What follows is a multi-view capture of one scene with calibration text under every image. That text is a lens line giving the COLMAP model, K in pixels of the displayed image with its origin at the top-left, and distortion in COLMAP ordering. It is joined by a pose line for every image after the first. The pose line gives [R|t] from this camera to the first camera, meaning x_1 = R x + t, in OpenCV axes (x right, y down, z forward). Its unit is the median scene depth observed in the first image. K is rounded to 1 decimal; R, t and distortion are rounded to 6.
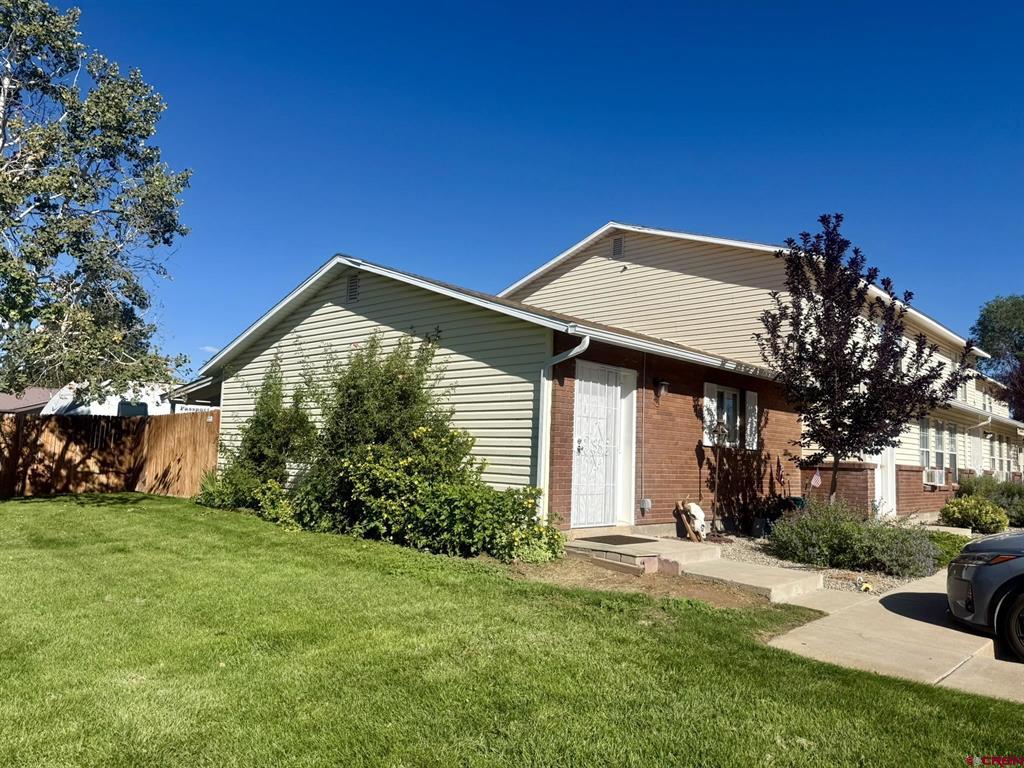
lens RADIAL K [[721.2, 0, 512.0], [0, 721.2, 384.0], [0, 0, 1]] dist [-0.001790, -0.002425]
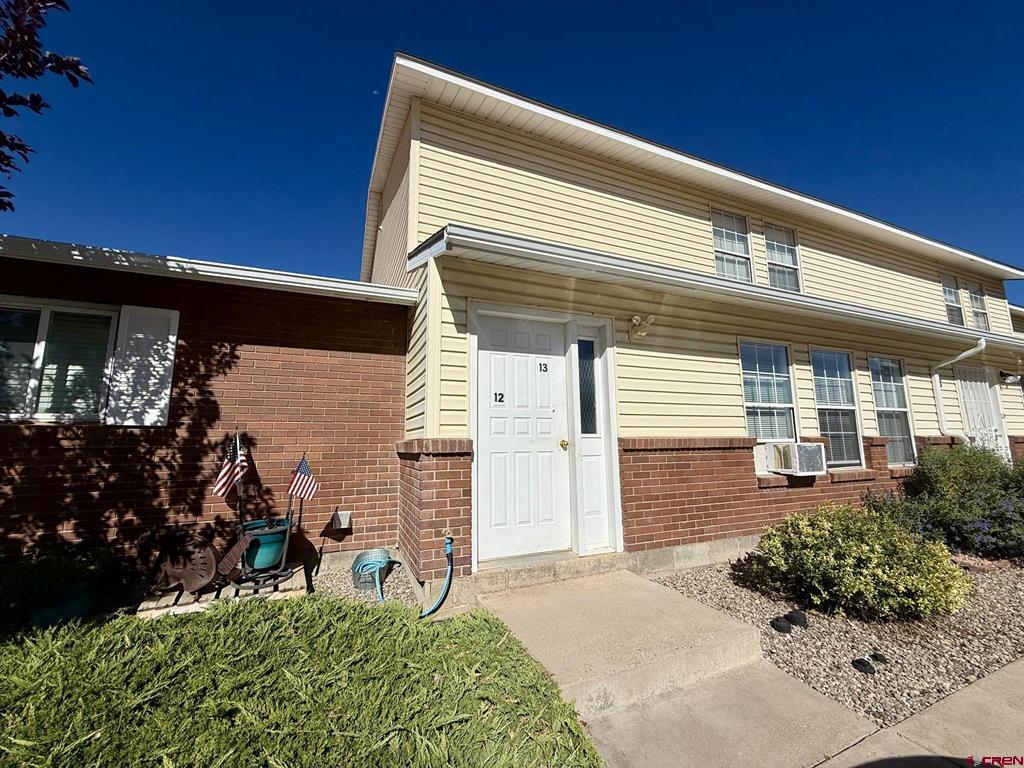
lens RADIAL K [[406.5, 0, 508.8], [0, 406.5, 385.7], [0, 0, 1]] dist [0.000285, -0.000280]
pose [[0.915412, -0.100330, -0.389814, 0.526620], [0.083940, 0.994728, -0.058904, 0.080593], [0.393669, 0.021201, 0.919008, 0.672030]]
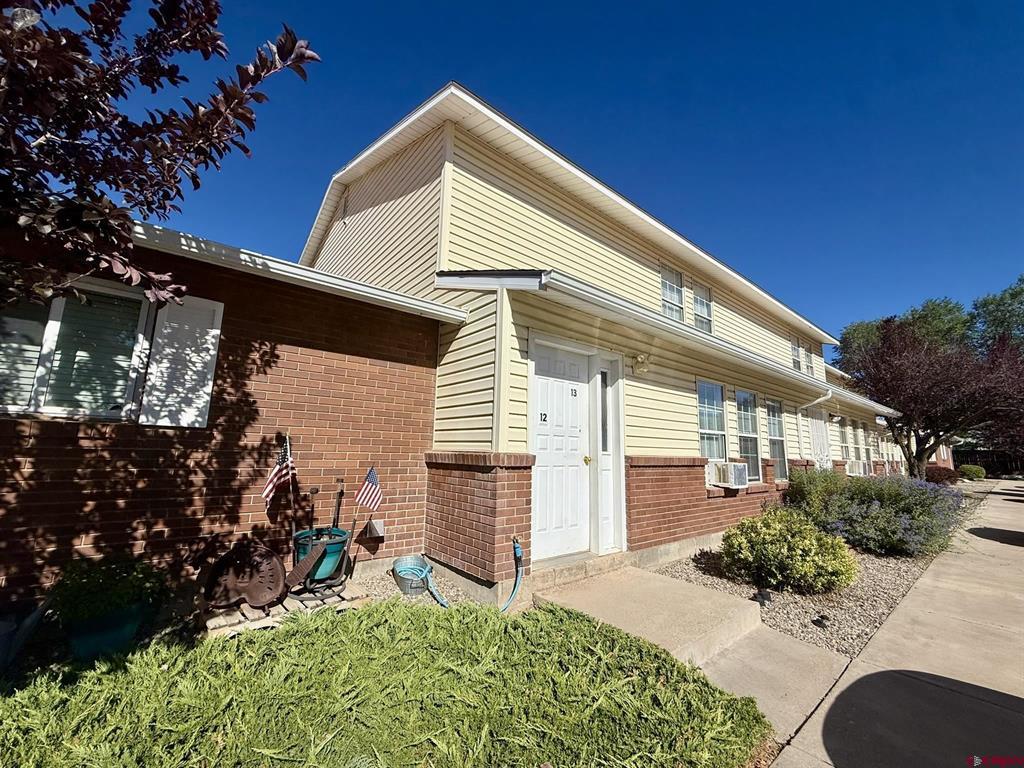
lens RADIAL K [[406.5, 0, 508.8], [0, 406.5, 385.7], [0, 0, 1]] dist [0.000285, -0.000280]
pose [[0.991719, -0.027848, -0.125369, 0.444990], [0.020837, 0.998163, -0.056889, 0.067808], [0.126723, 0.053805, 0.990478, 0.621068]]
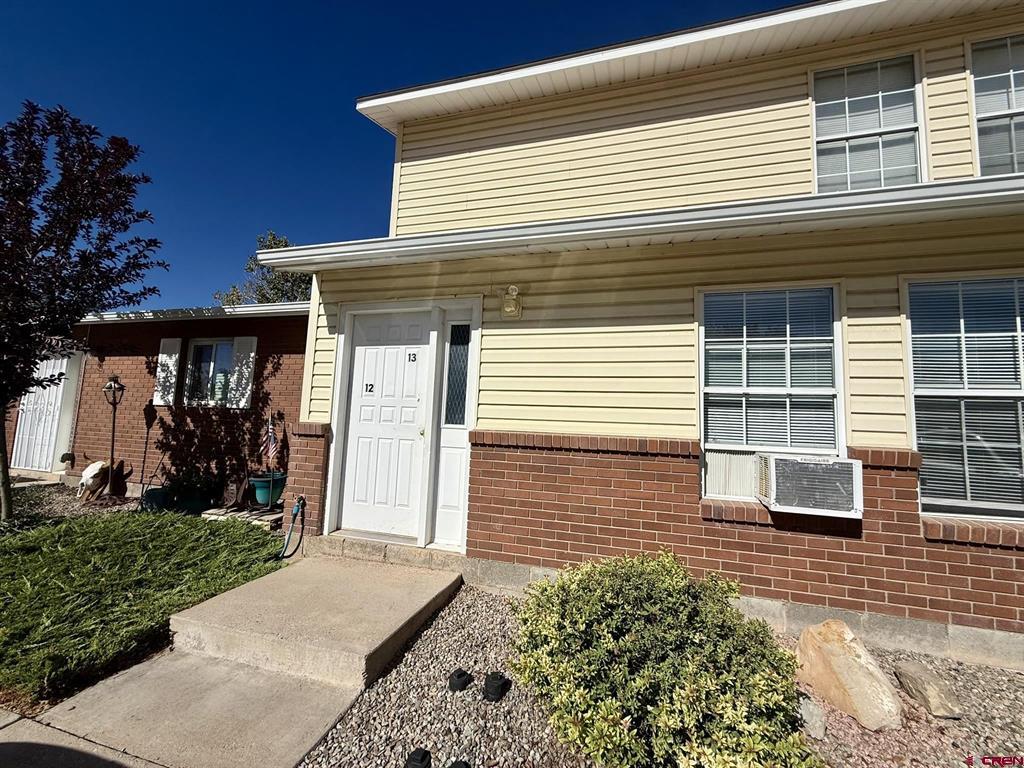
lens RADIAL K [[405.7, 0, 506.2], [0, 405.7, 386.6], [0, 0, 1]] dist [0.002067, 0.000096]
pose [[0.465149, -0.101345, -0.879412, 0.689383], [0.067623, 0.994590, -0.078850, 0.097675], [0.882646, -0.022791, 0.469486, 0.832934]]
